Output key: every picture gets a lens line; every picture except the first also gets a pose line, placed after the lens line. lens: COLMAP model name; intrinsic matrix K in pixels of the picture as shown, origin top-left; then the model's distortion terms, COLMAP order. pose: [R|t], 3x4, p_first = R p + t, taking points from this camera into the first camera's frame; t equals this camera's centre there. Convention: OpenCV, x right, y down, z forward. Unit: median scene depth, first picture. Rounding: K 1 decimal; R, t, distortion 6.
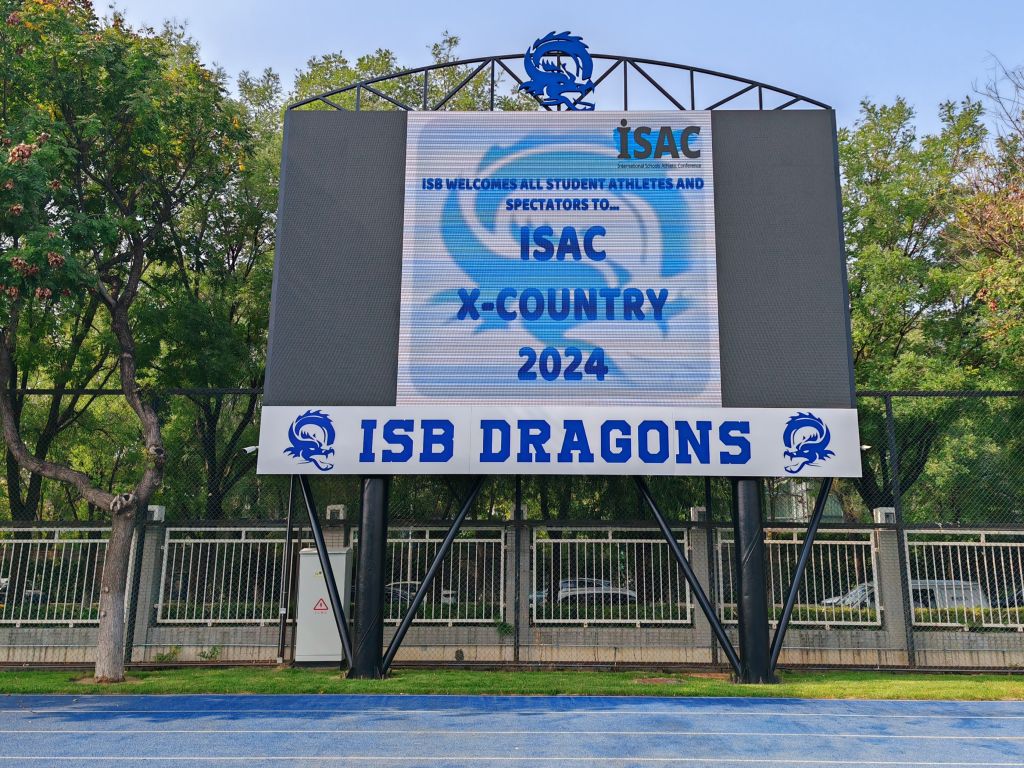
lens RADIAL K [[905.7, 0, 512.0], [0, 905.7, 384.0], [0, 0, 1]] dist [0.065168, -0.007054]
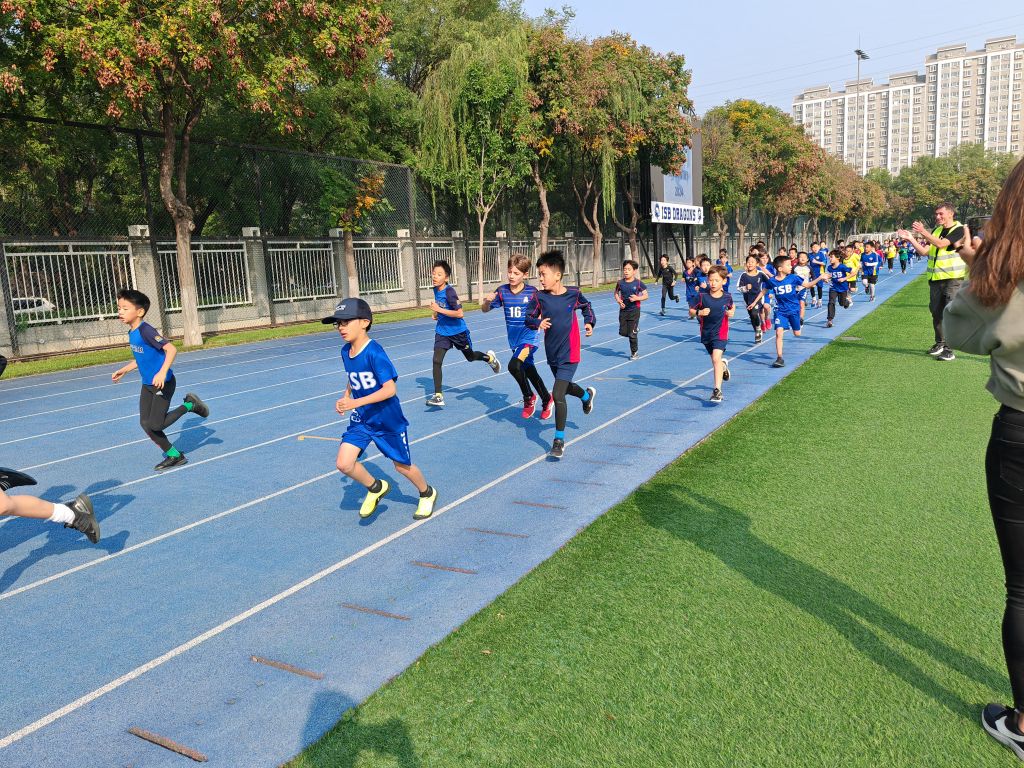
lens RADIAL K [[735.9, 0, 512.0], [0, 735.9, 384.0], [0, 0, 1]] dist [0.020385, 0.002002]
pose [[0.512102, -0.171624, 0.841604, -2.818181], [-0.124606, 0.954624, 0.270493, -0.002831], [-0.849838, -0.243389, 0.467479, 0.017695]]
